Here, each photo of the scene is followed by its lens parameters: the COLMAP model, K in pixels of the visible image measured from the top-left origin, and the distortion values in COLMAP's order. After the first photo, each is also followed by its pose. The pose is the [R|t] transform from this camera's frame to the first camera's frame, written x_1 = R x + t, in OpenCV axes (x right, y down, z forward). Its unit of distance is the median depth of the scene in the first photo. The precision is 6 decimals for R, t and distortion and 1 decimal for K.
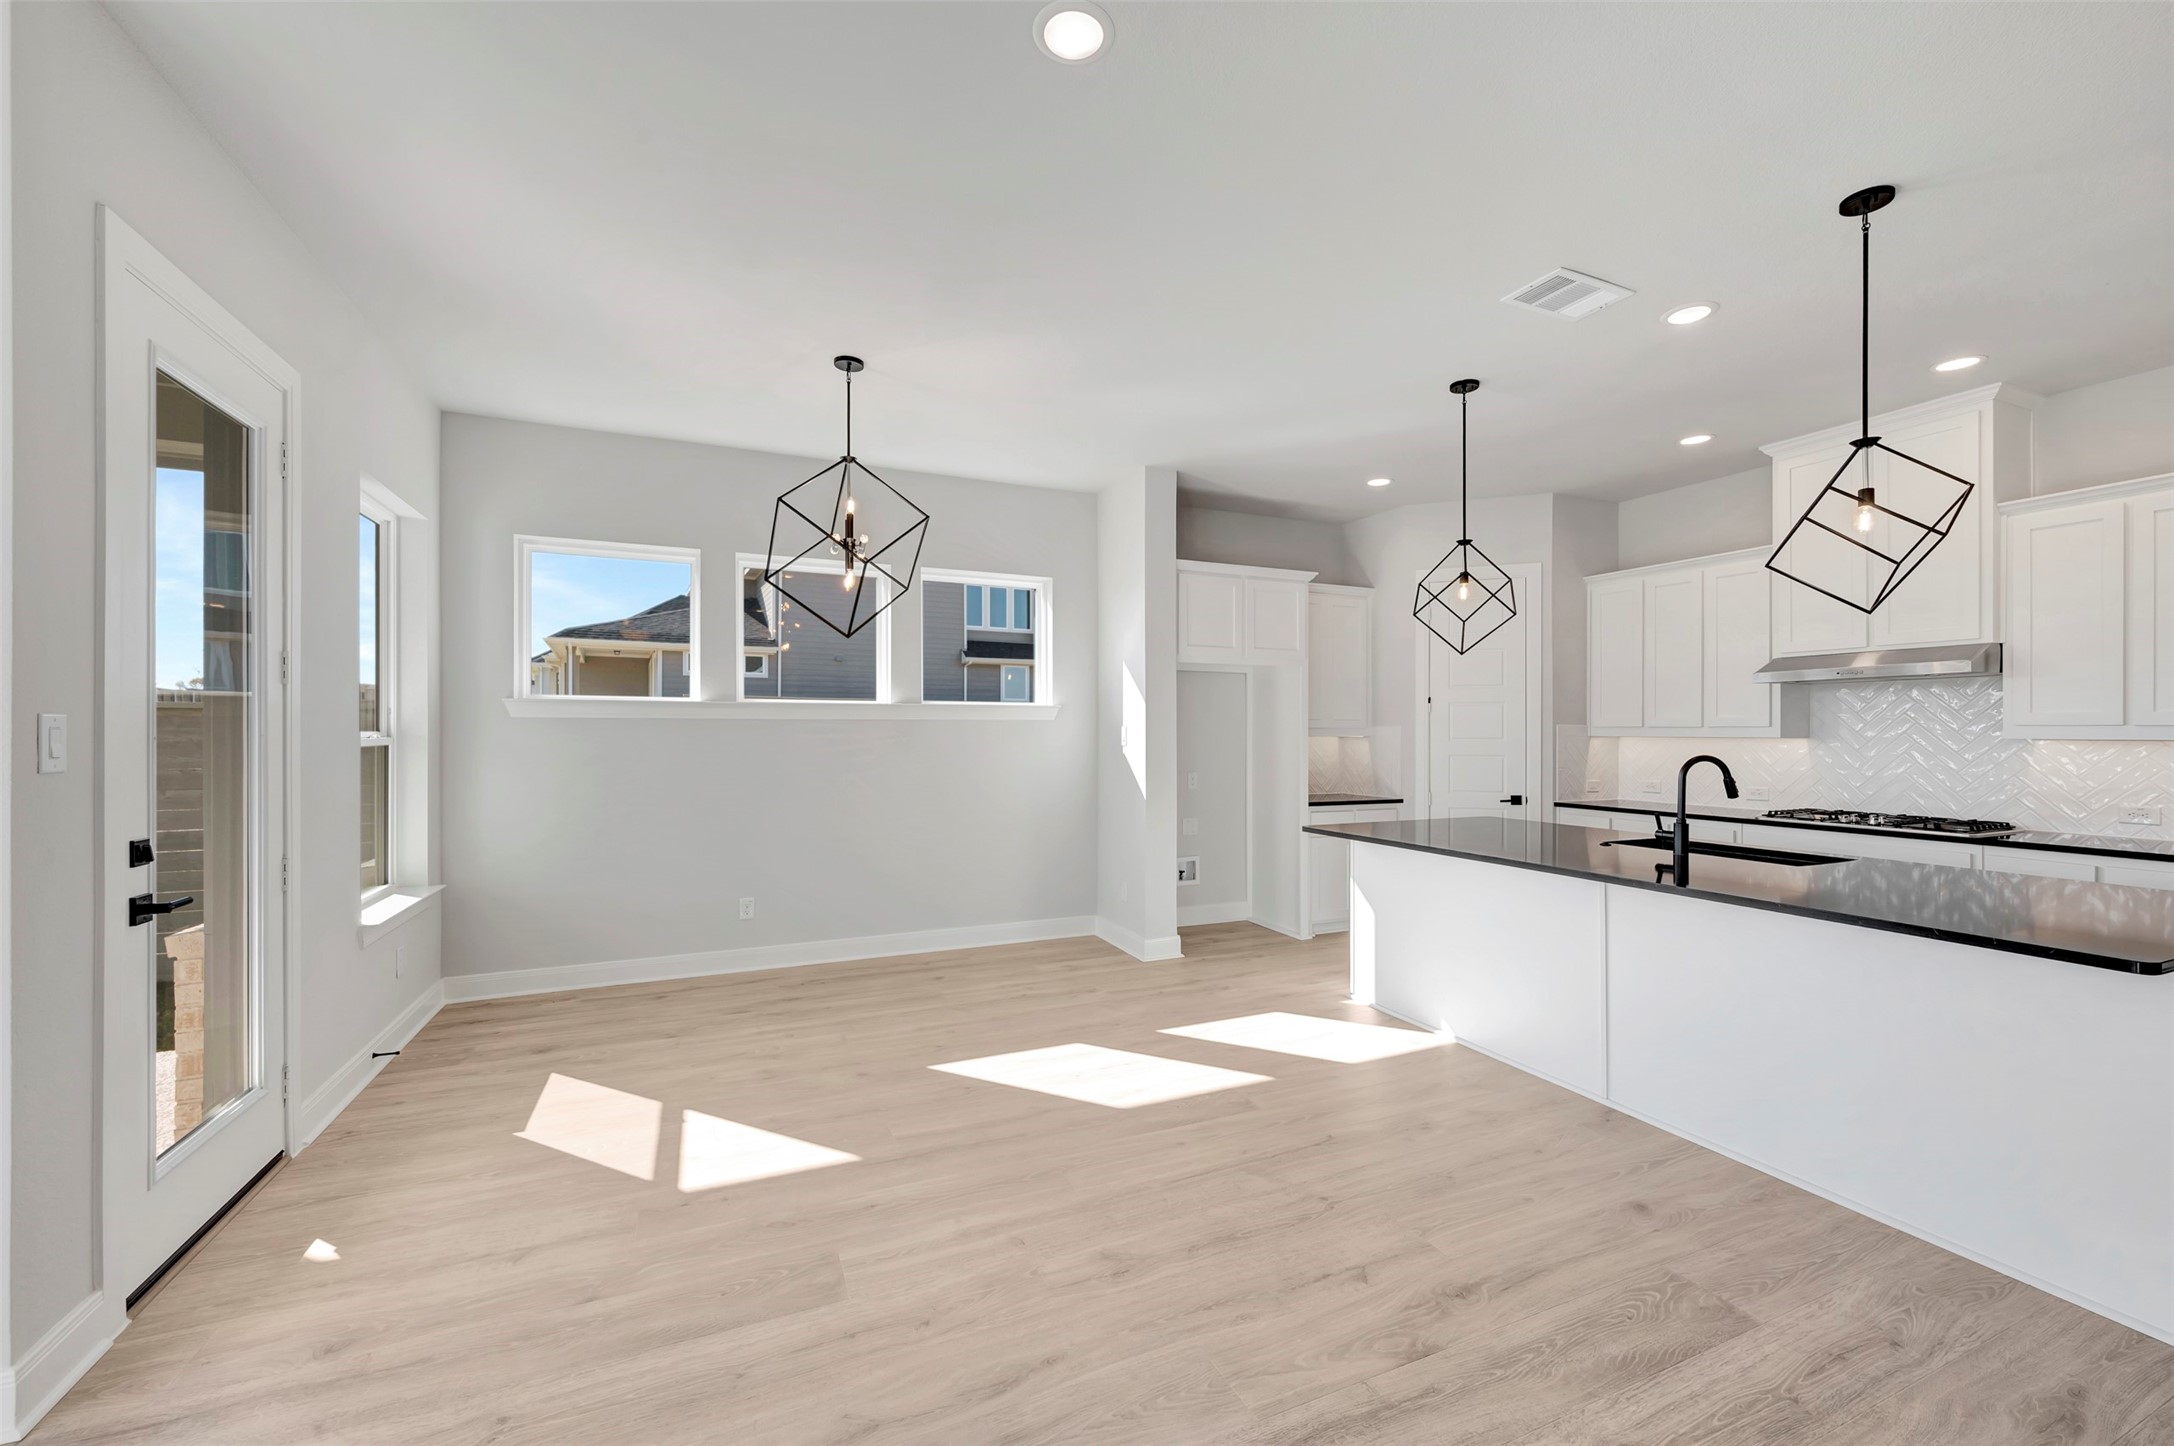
lens RADIAL K [[852.8, 0, 1086.7], [0, 852.8, 733.4], [0, 0, 1]] dist [0.000947, 0.000270]
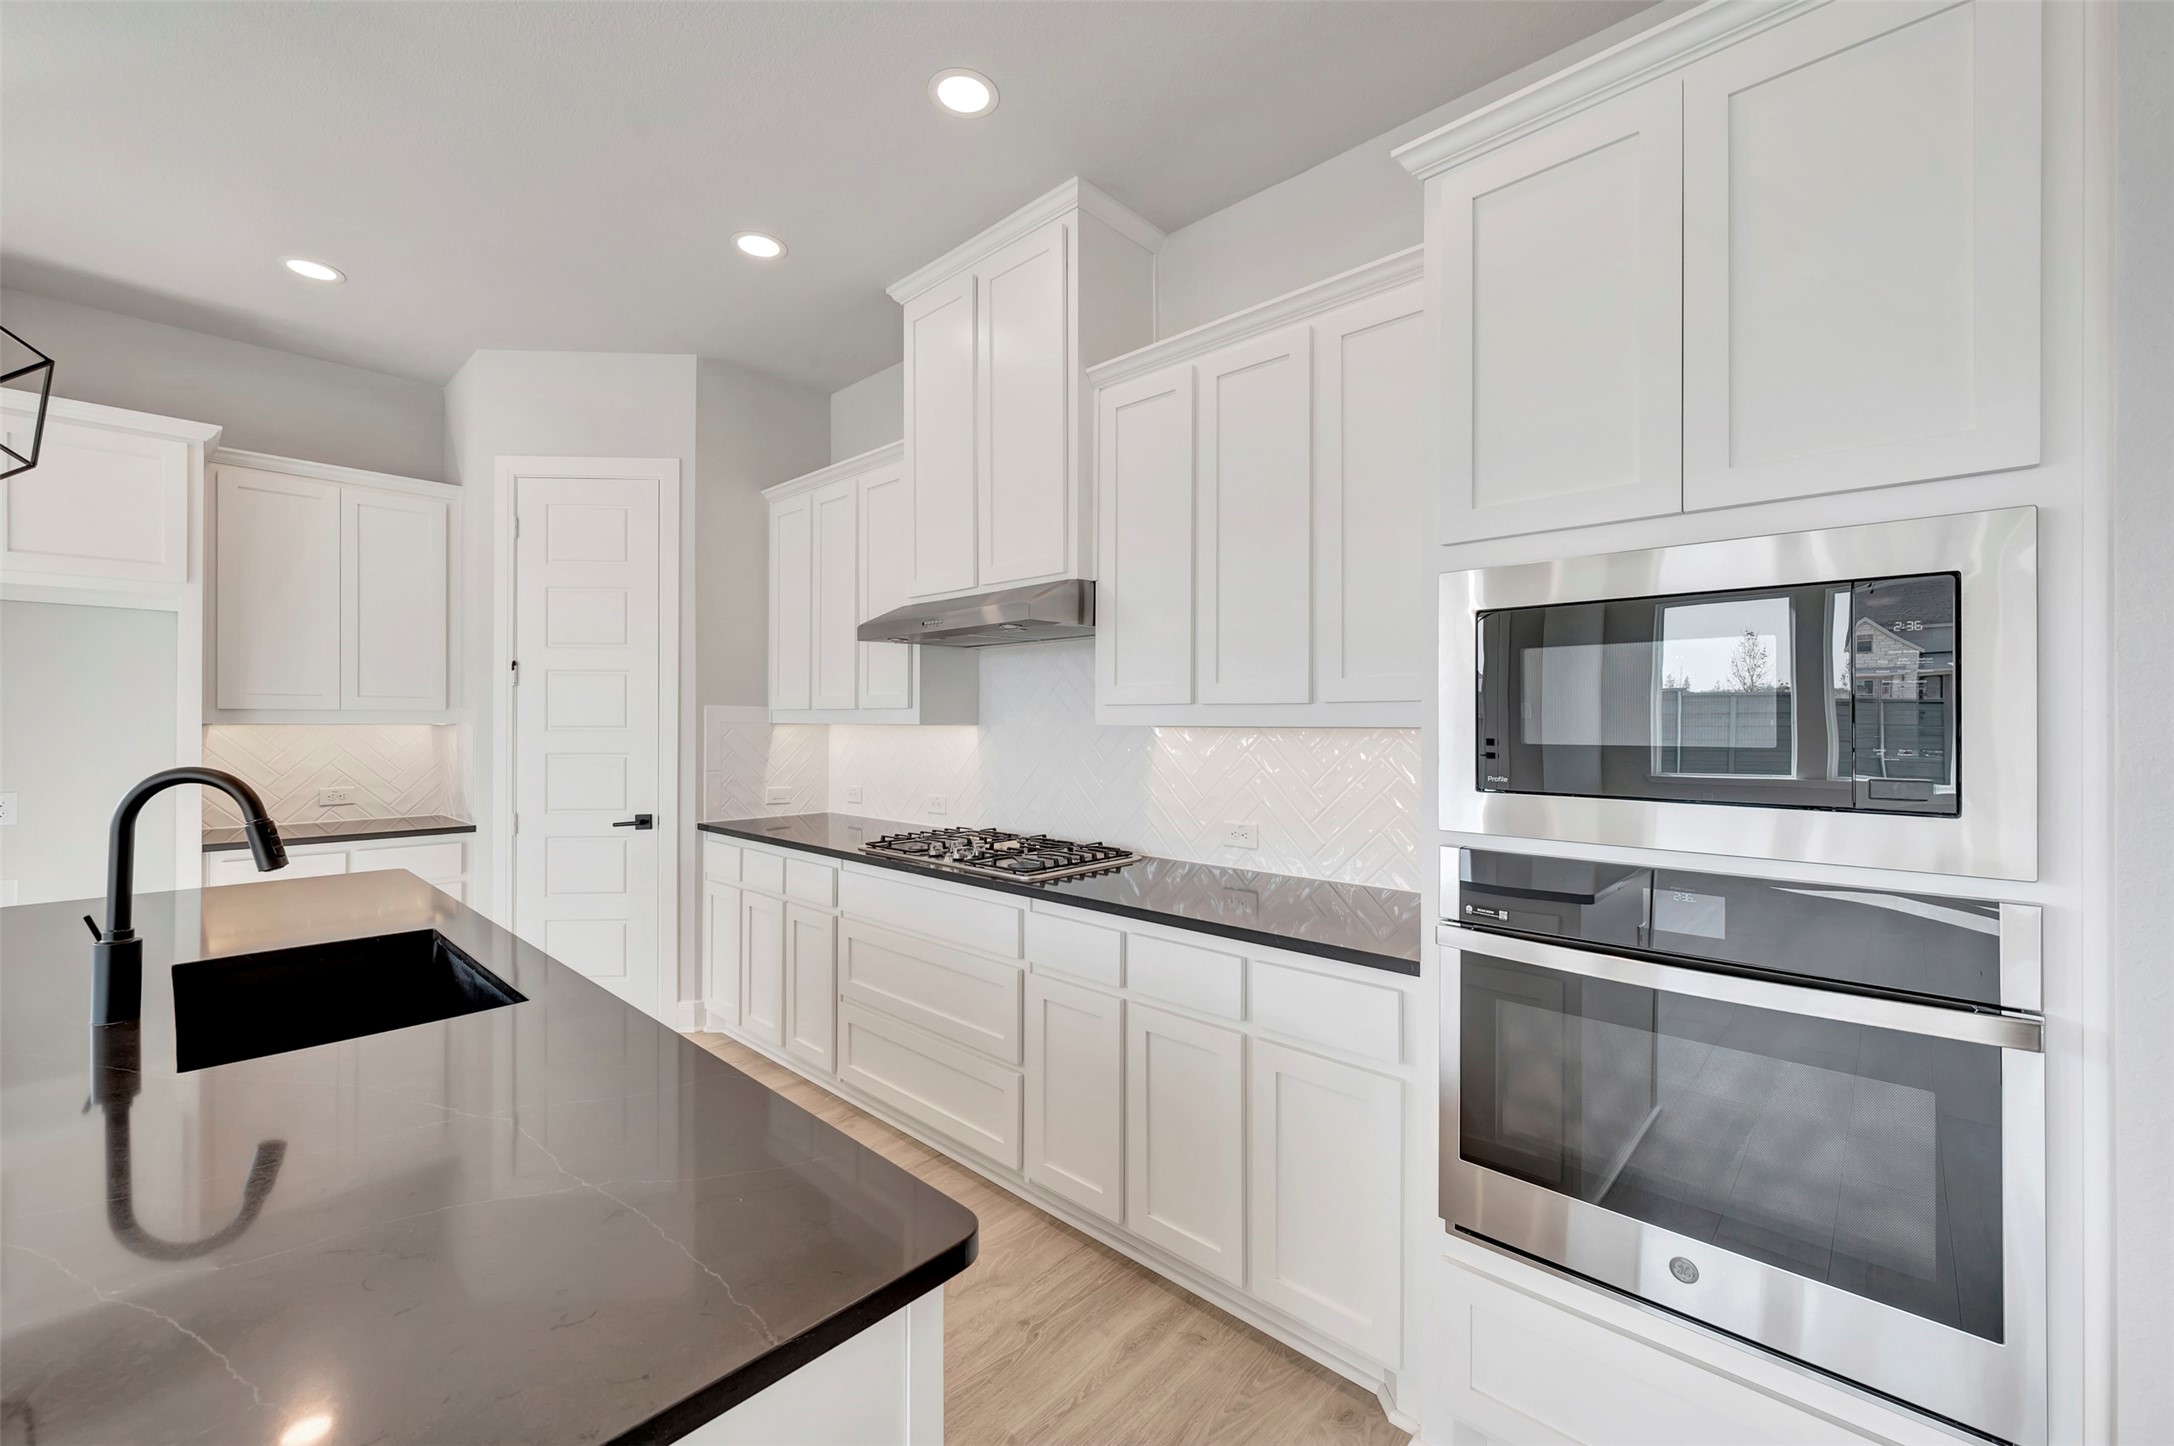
lens RADIAL K [[846.5, 0, 1087.0], [0, 846.5, 723.0], [0, 0, 1]] dist [-0.000684, -0.000037]
pose [[0.917422, -0.000508, 0.397915, 0.780932], [0.000482, 1.000000, 0.000166, 0.004376], [-0.397915, 0.000039, 0.917422, 0.385276]]
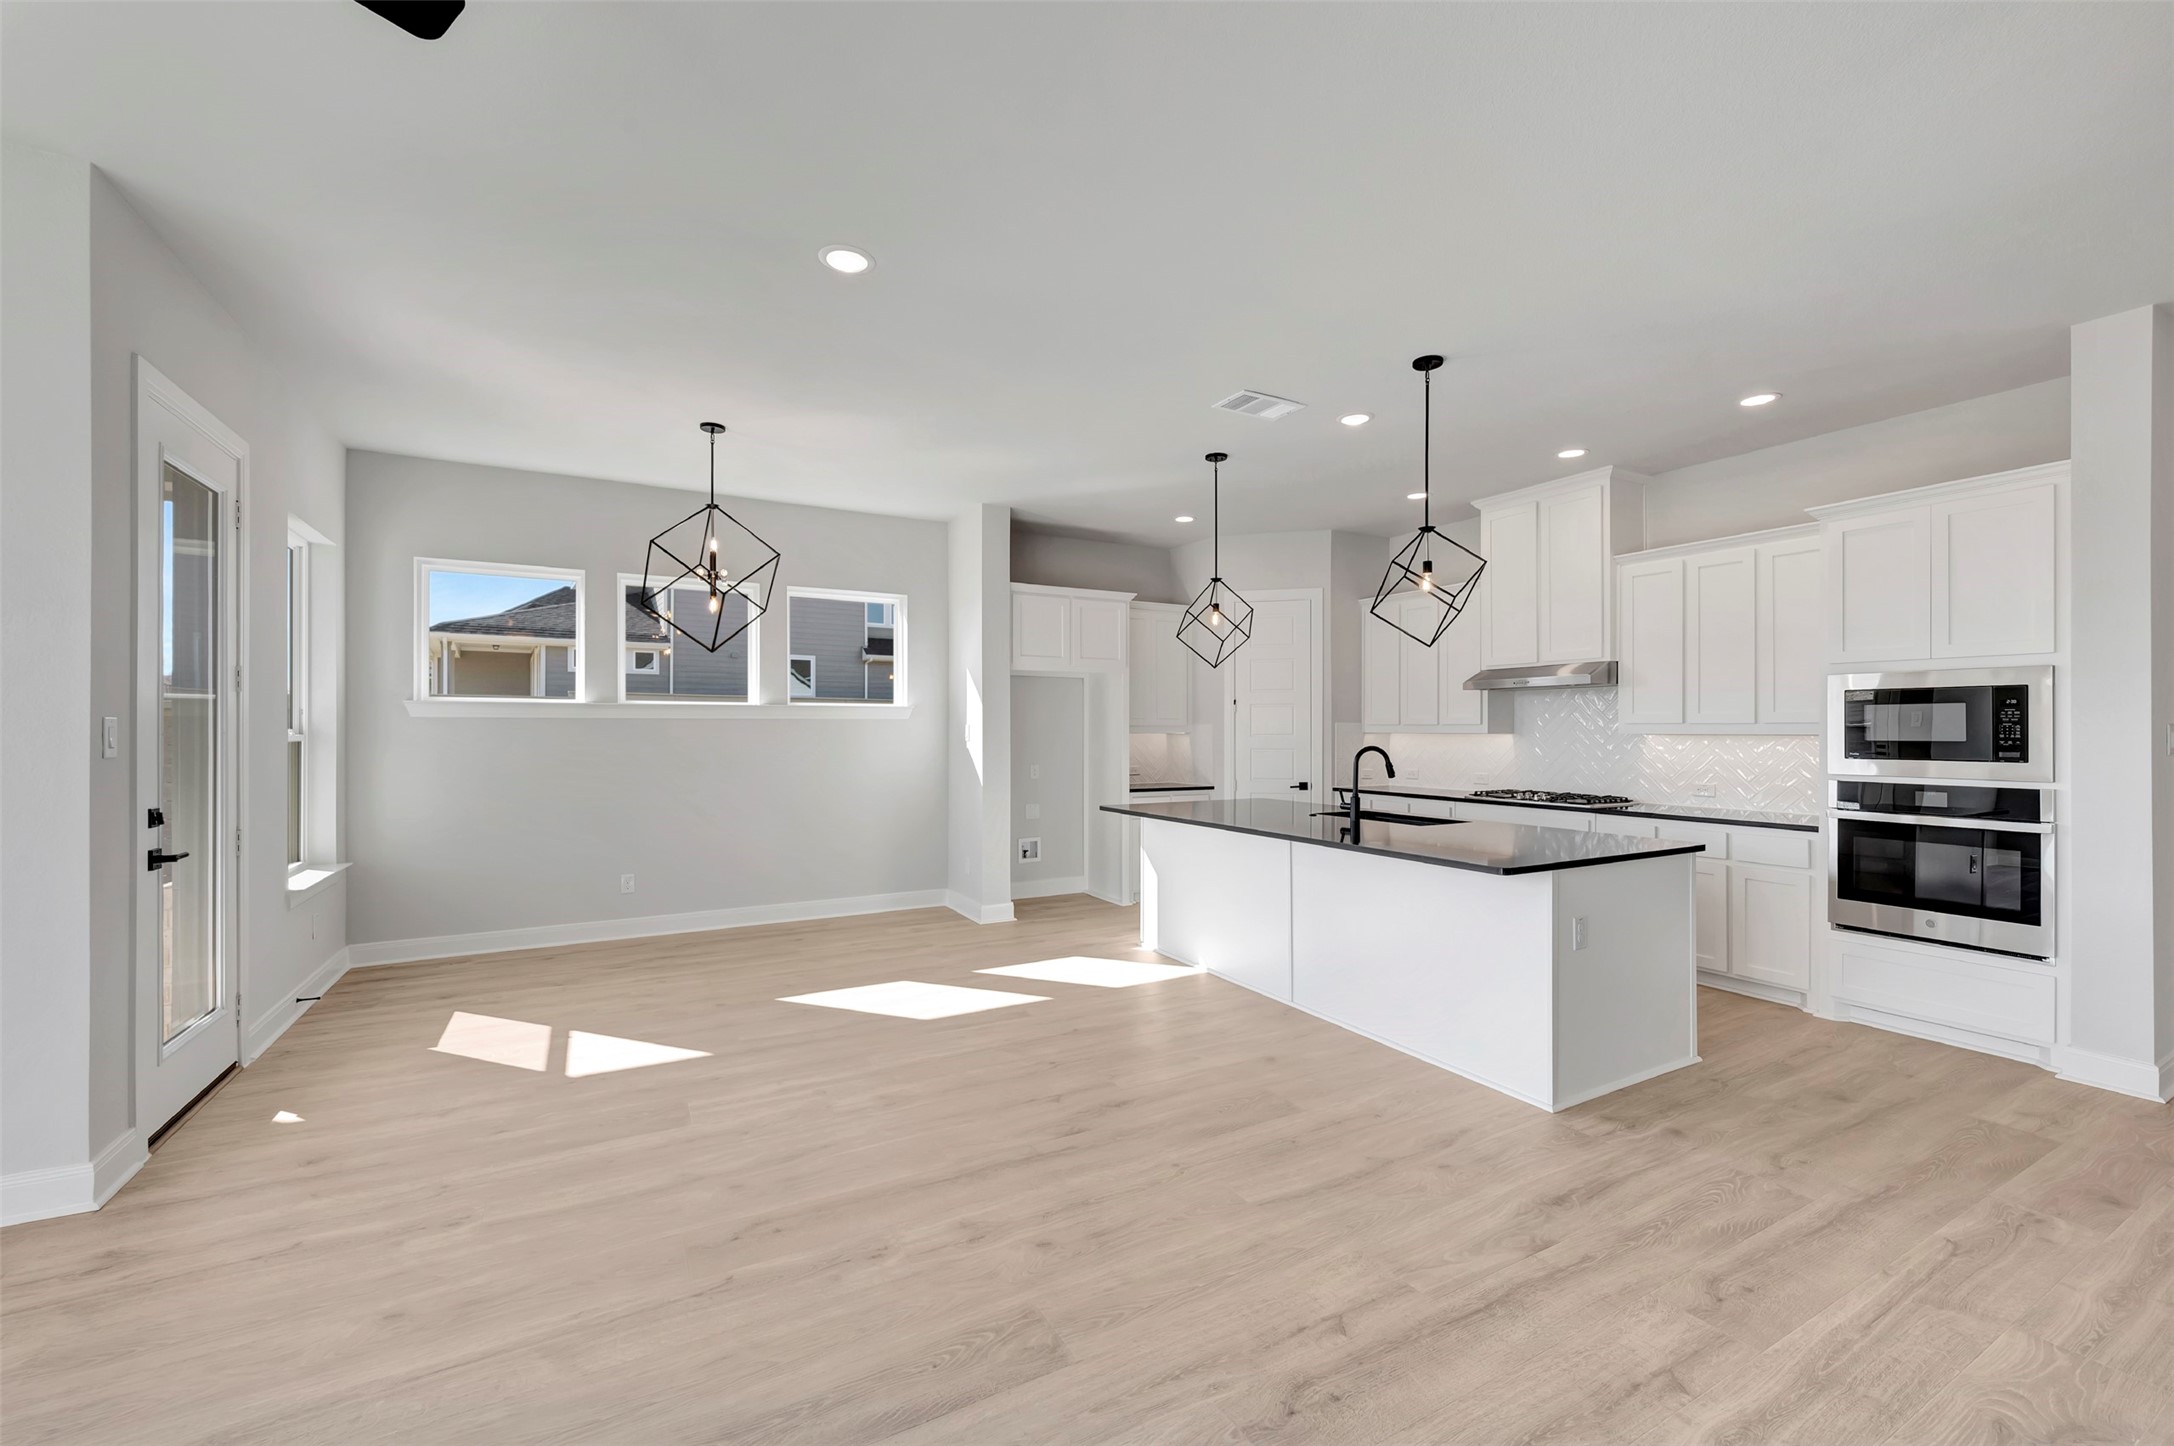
lens RADIAL K [[871.3, 0, 1086.1], [0, 871.3, 727.2], [0, 0, 1]] dist [0.001058, -0.000062]
pose [[0.995507, -0.000786, 0.094680, 0.119928], [0.001174, 0.999991, -0.004037, 0.000765], [-0.094676, 0.004130, 0.995500, -0.259160]]
